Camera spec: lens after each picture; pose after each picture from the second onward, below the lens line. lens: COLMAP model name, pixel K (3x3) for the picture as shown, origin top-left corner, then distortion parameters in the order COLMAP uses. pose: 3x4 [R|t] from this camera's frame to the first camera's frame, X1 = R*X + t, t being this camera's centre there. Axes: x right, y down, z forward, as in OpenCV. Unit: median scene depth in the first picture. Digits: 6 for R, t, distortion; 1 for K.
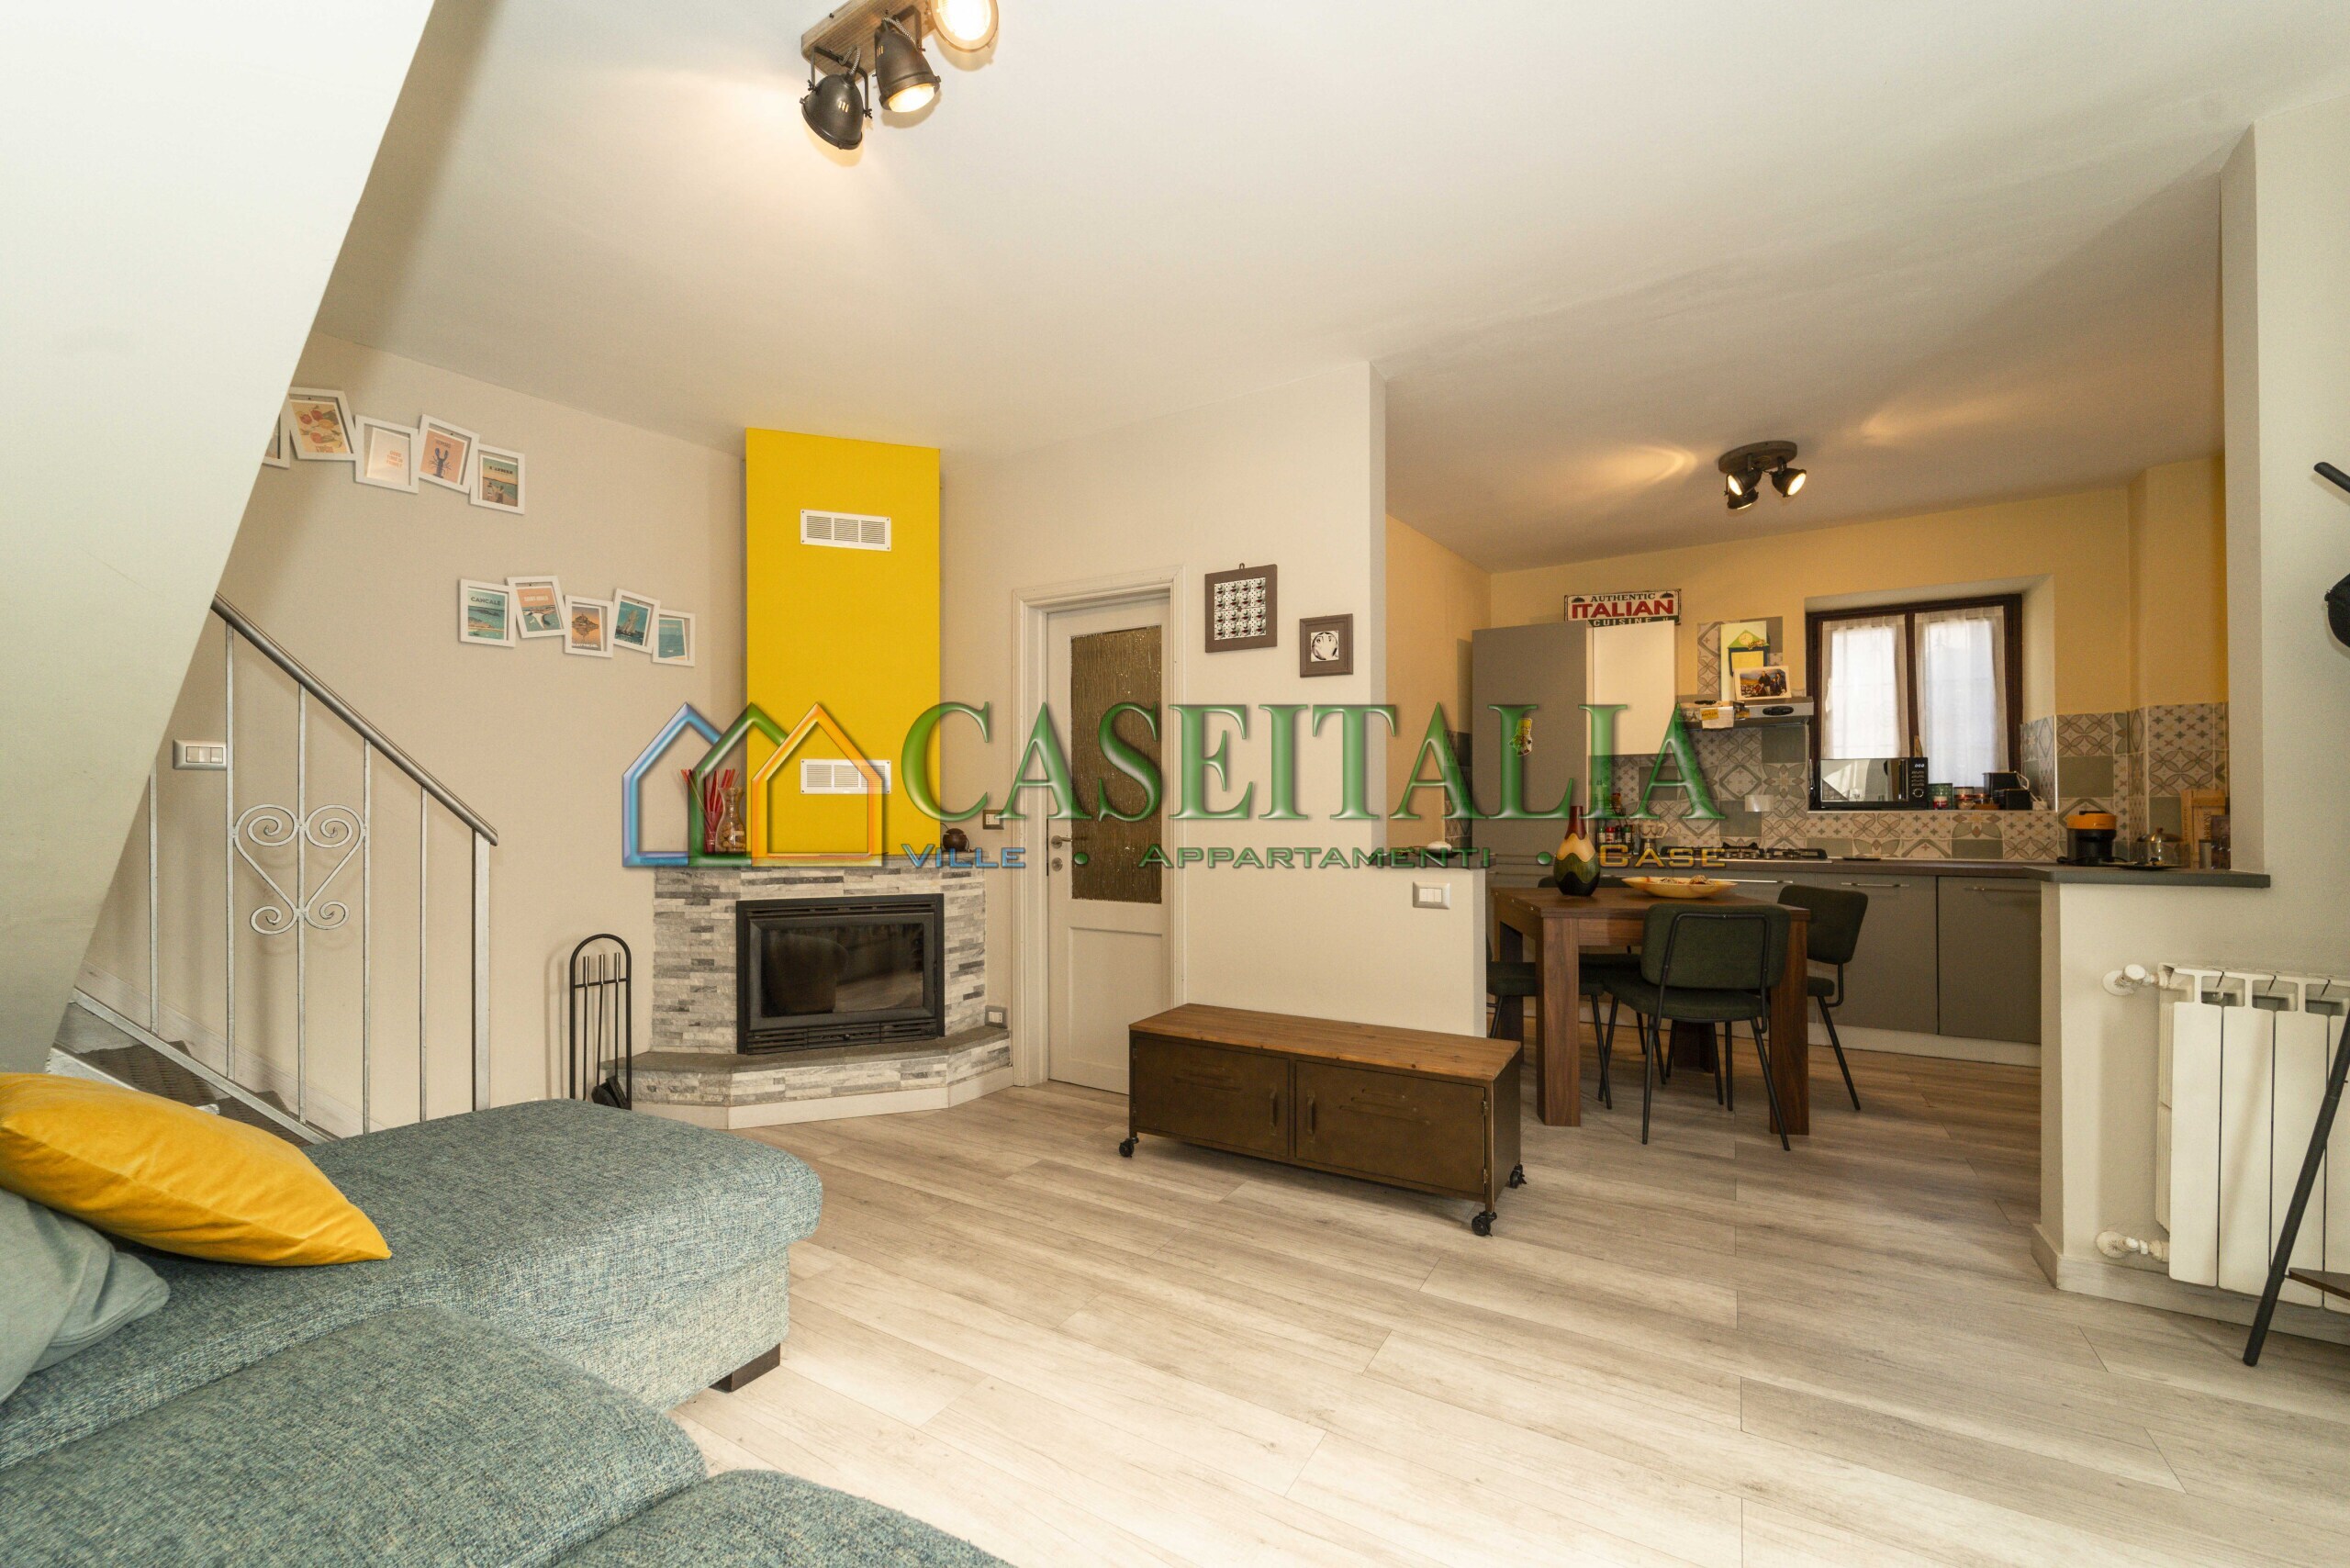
lens RADIAL K [[923.9, 0, 1178.0], [0, 923.9, 804.2], [0, 0, 1]] dist [0.000217, 0.000173]
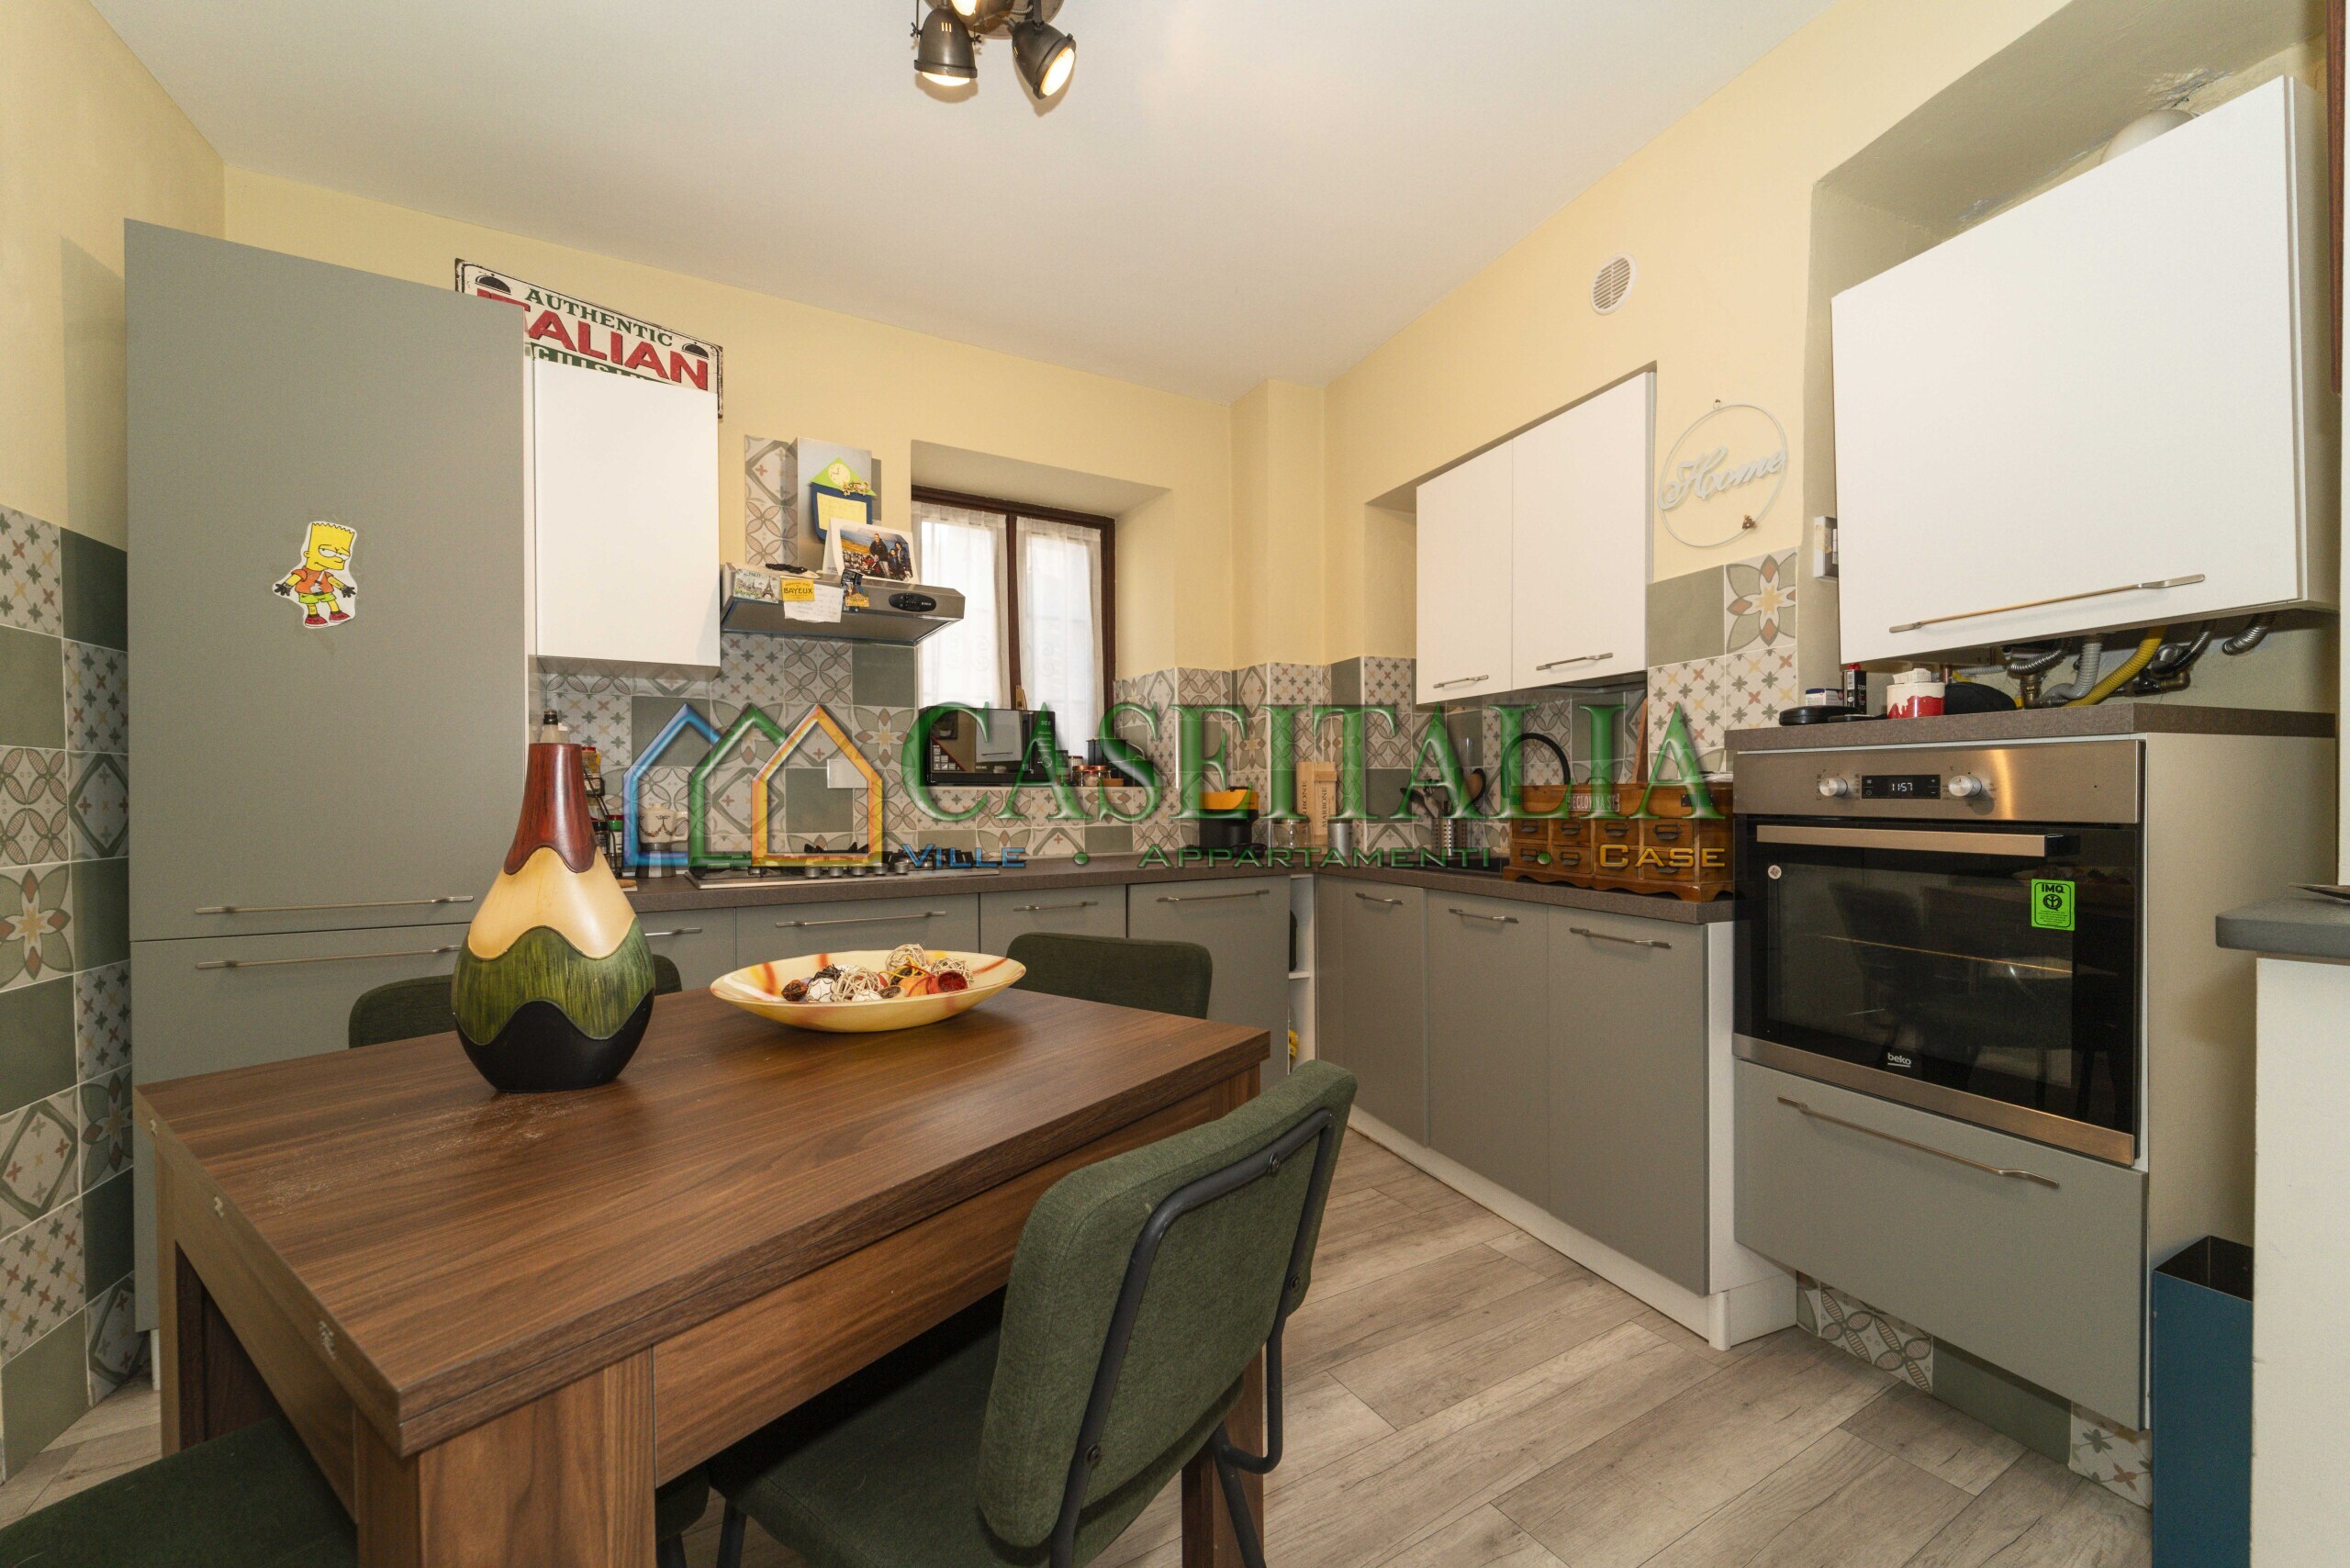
lens RADIAL K [[923.9, 0, 1178.0], [0, 923.9, 804.2], [0, 0, 1]] dist [0.000217, 0.000173]
pose [[0.467445, -0.007842, 0.883987, 0.219854], [-0.001707, 0.999951, 0.009773, 0.012400], [-0.884020, -0.006078, 0.467409, 0.562597]]
